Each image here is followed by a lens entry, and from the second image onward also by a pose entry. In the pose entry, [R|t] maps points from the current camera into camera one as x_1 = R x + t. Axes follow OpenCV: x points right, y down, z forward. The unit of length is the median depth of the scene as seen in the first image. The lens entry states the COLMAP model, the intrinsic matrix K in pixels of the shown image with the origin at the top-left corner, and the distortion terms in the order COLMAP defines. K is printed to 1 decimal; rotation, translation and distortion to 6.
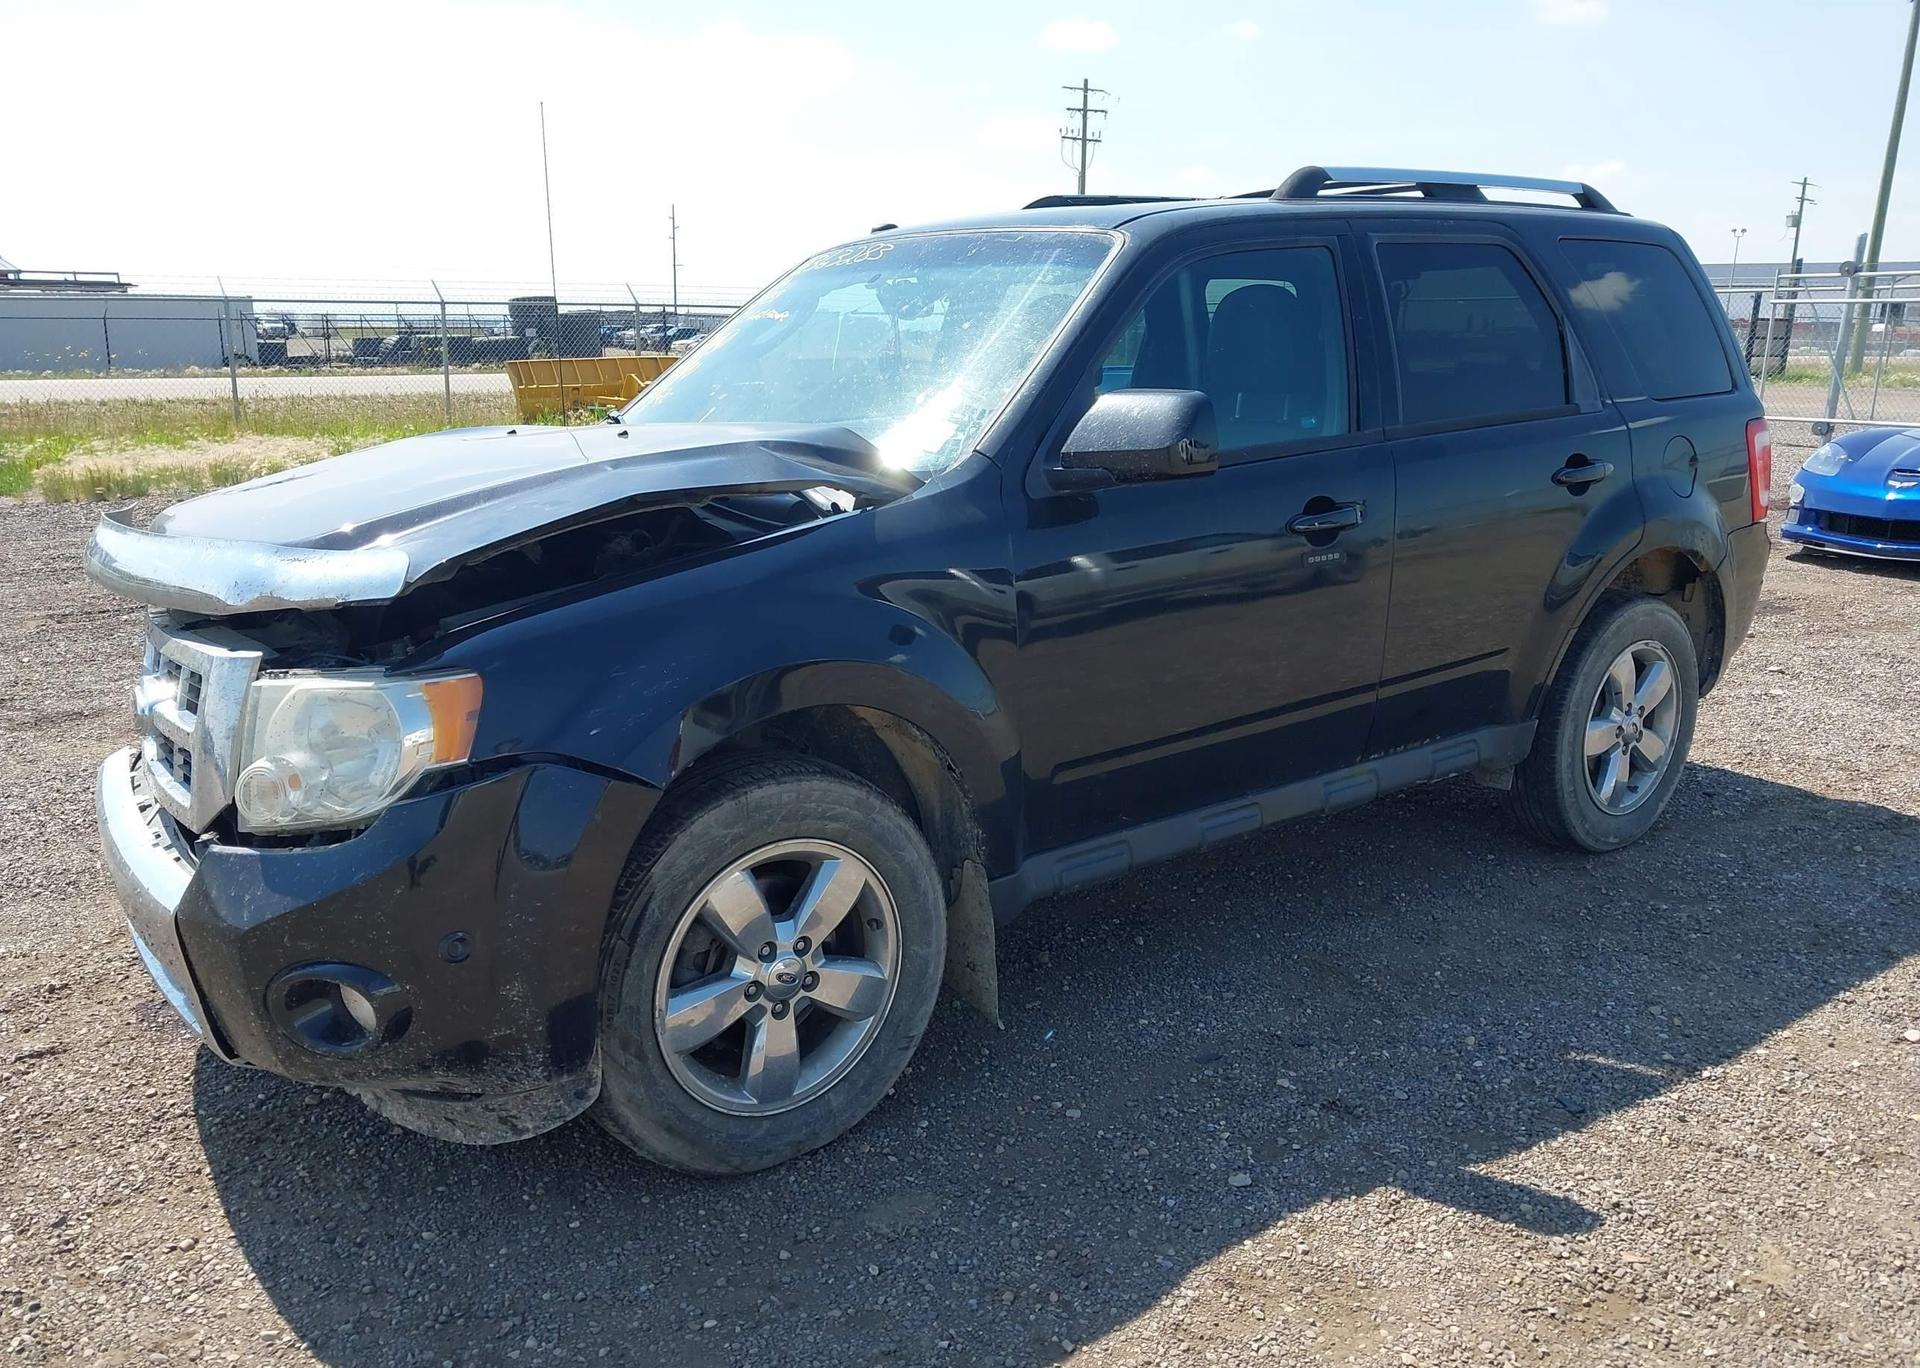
lens RADIAL K [[1515.0, 0, 959.2], [0, 1515.0, 689.9], [0, 0, 1]] dist [0.040952, -0.050763]
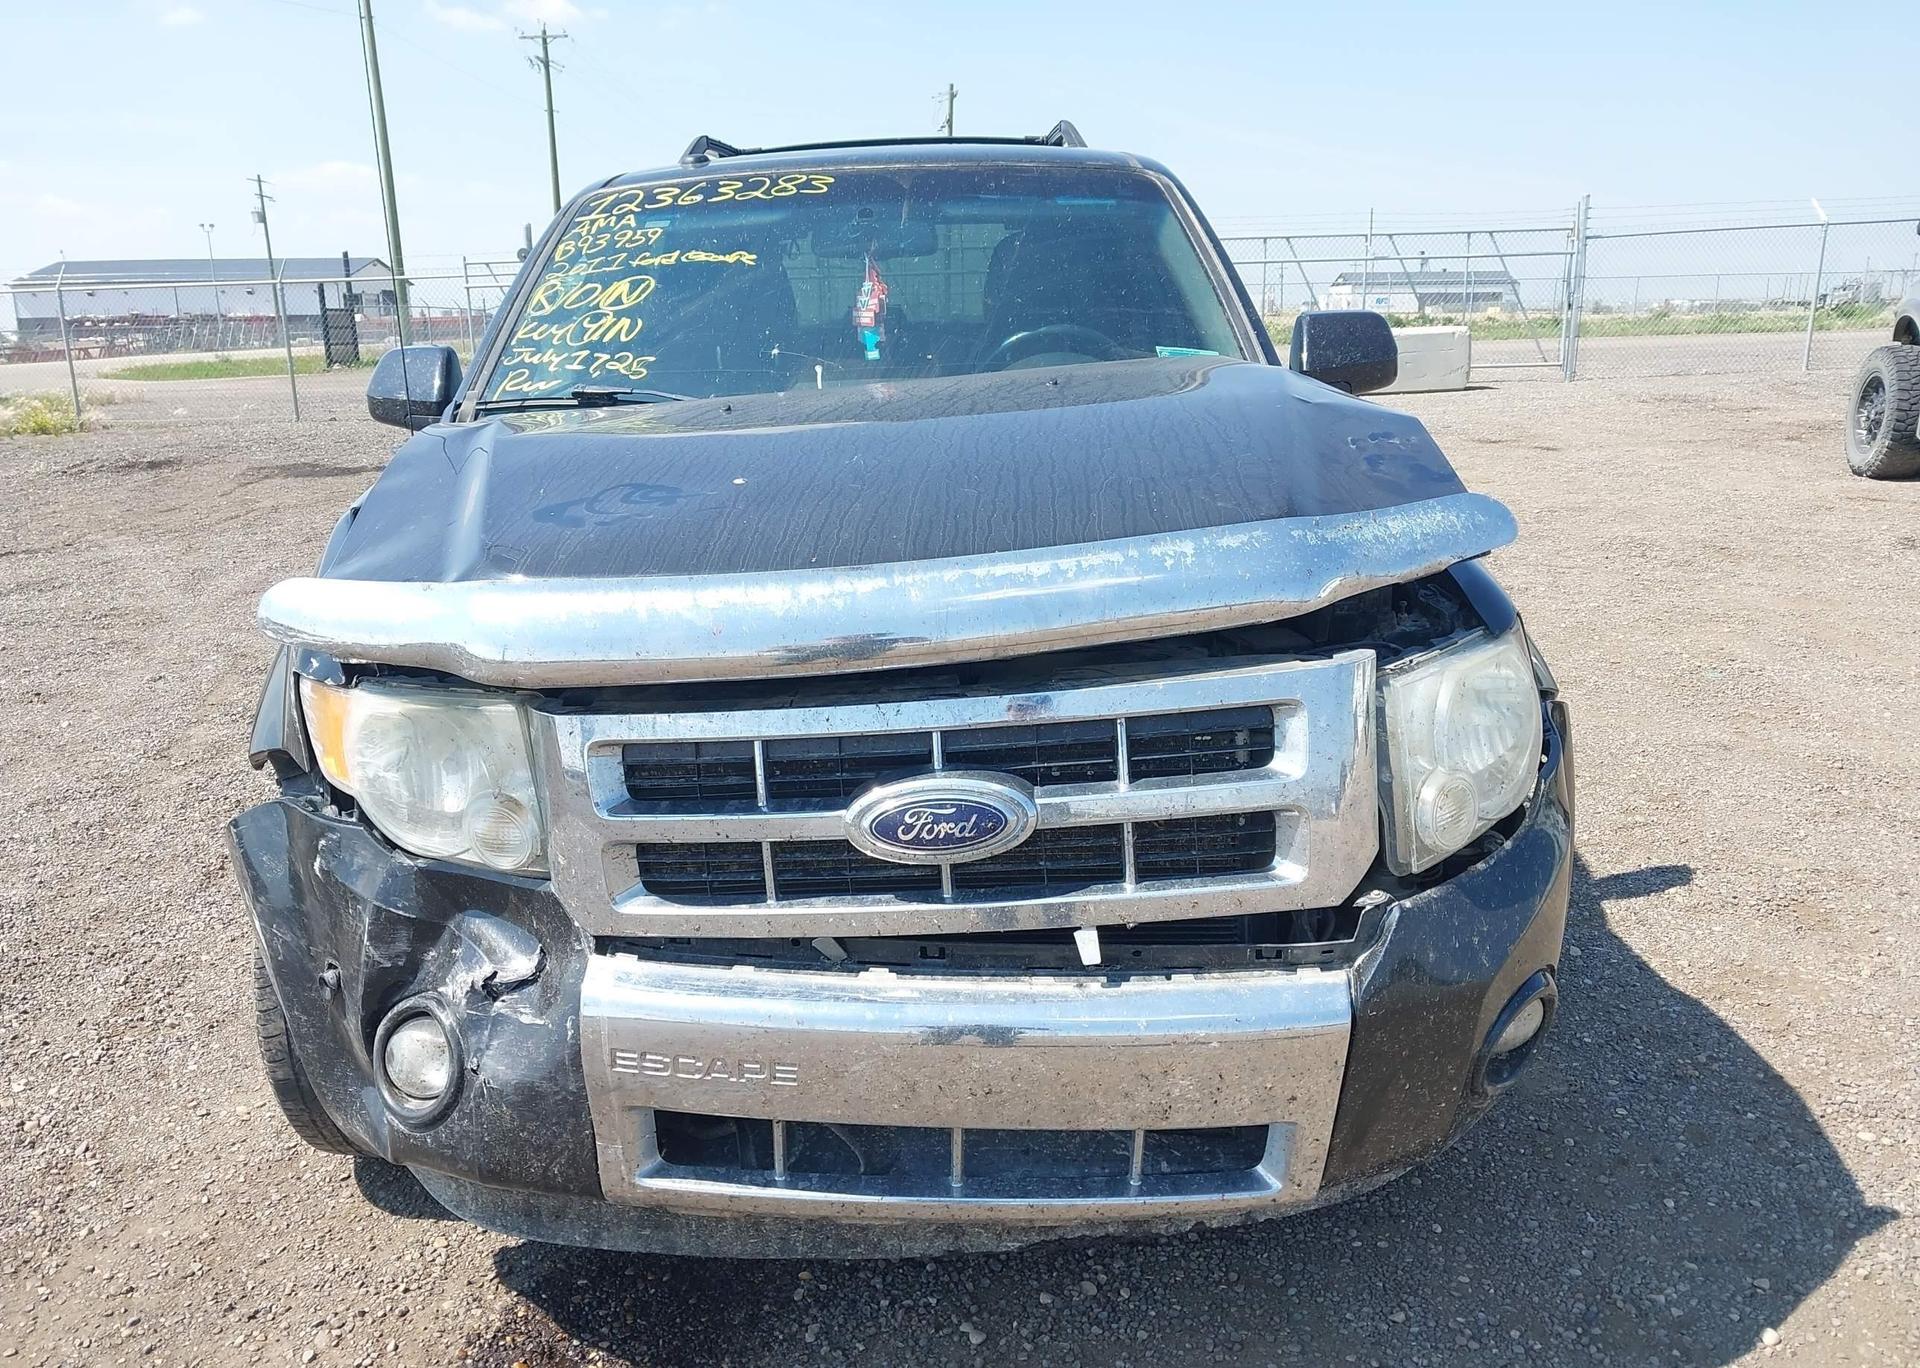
lens RADIAL K [[1515.0, 0, 955.3], [0, 1515.0, 676.3], [0, 0, 1]] dist [0.040952, -0.050763]
pose [[0.626314, -0.204667, 0.752225, -0.966133], [0.208272, 0.973778, 0.091537, -0.103408], [-0.751235, 0.099337, 0.652517, 0.534285]]
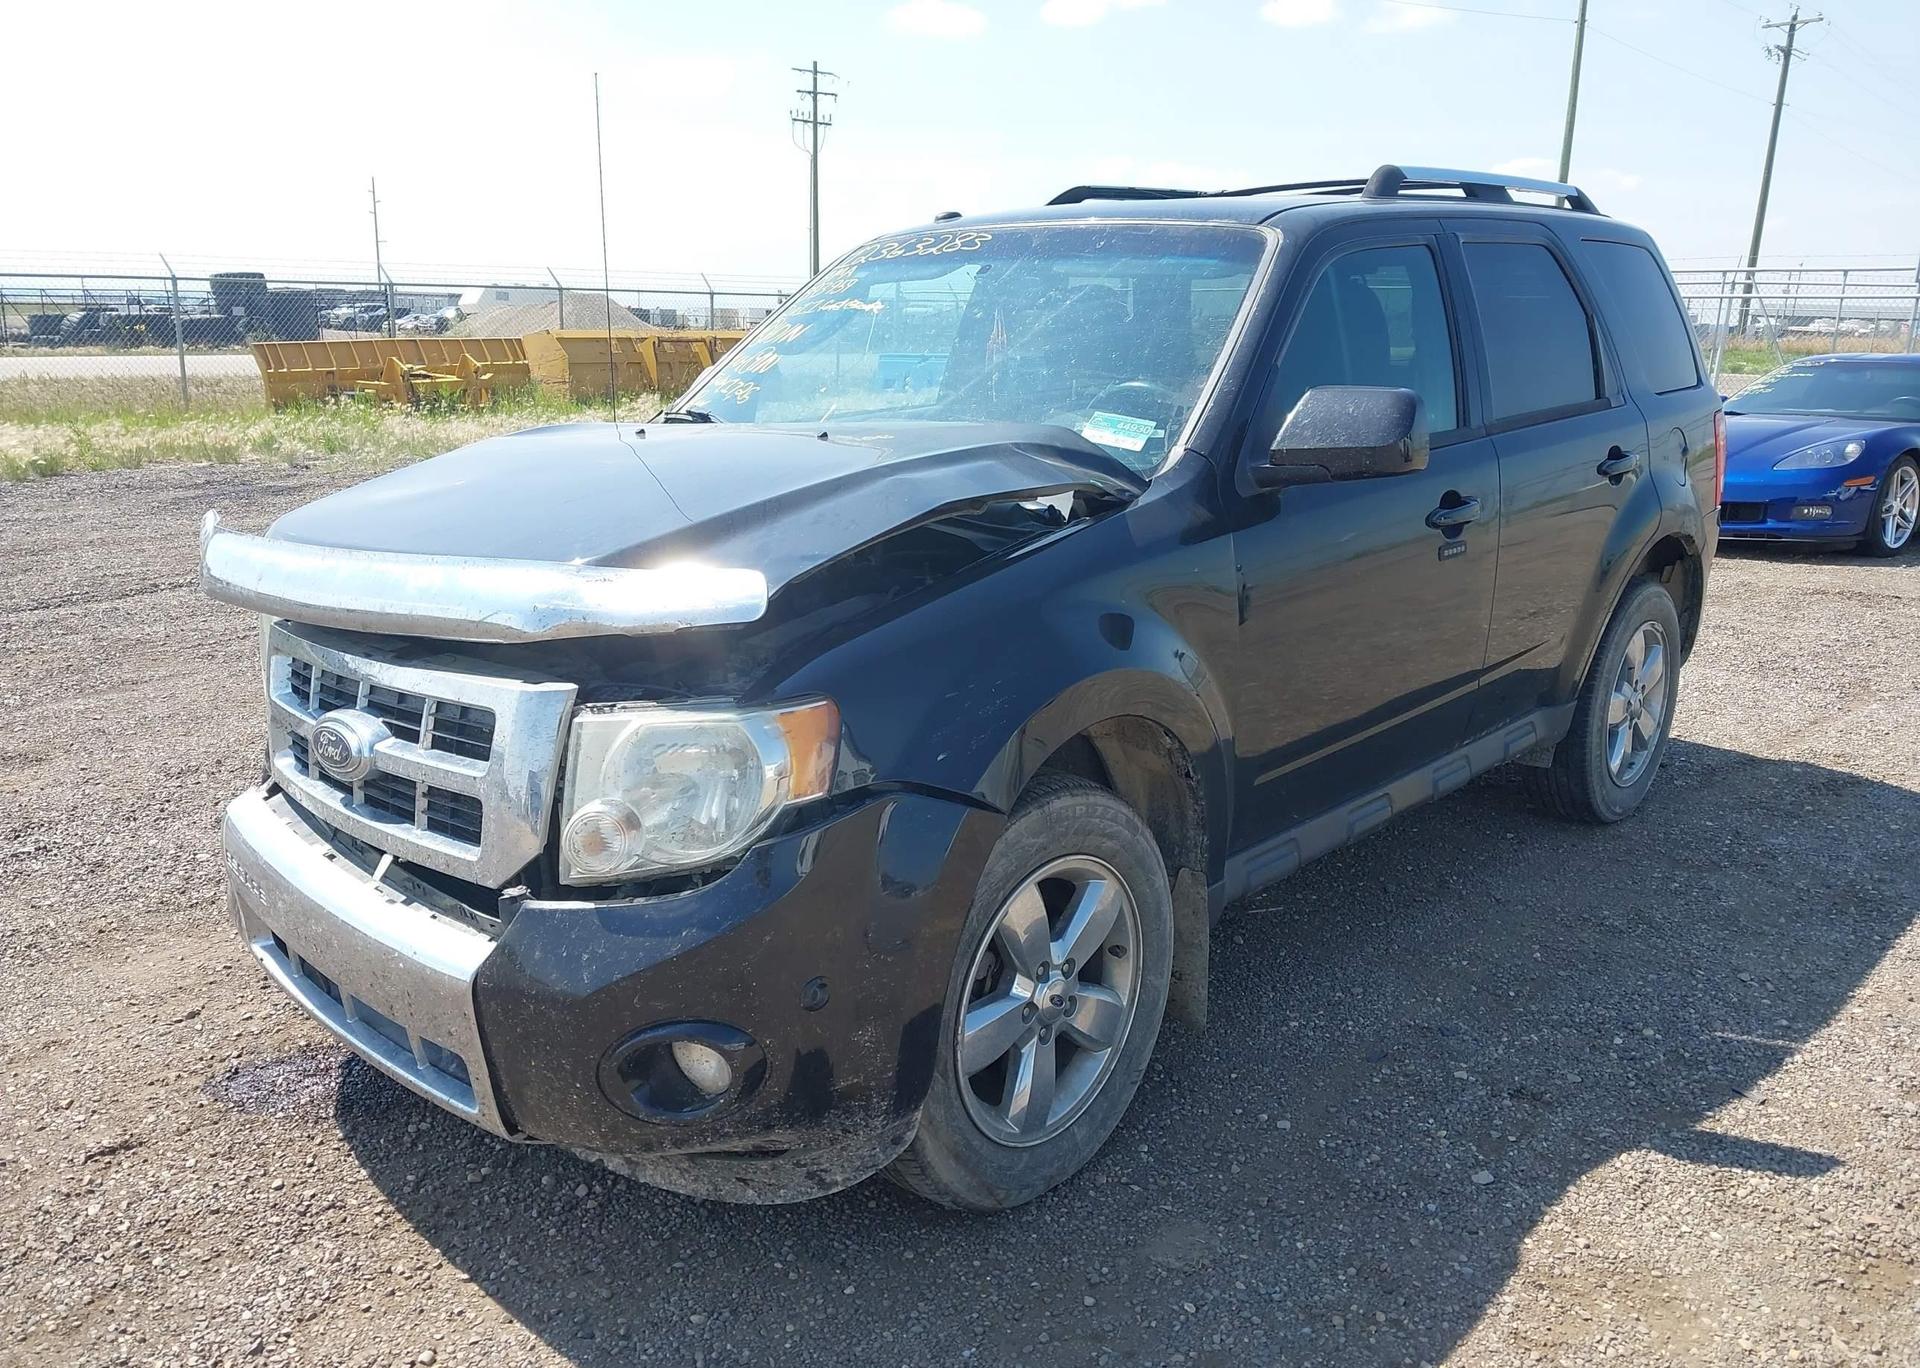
lens RADIAL K [[1515.0, 0, 957.0], [0, 1515.0, 670.8], [0, 0, 1]] dist [0.040952, -0.050763]
pose [[0.986792, -0.028254, 0.159507, -0.310233], [0.028592, 0.999591, 0.000177, -0.021278], [-0.159447, 0.004386, 0.987197, 0.063248]]
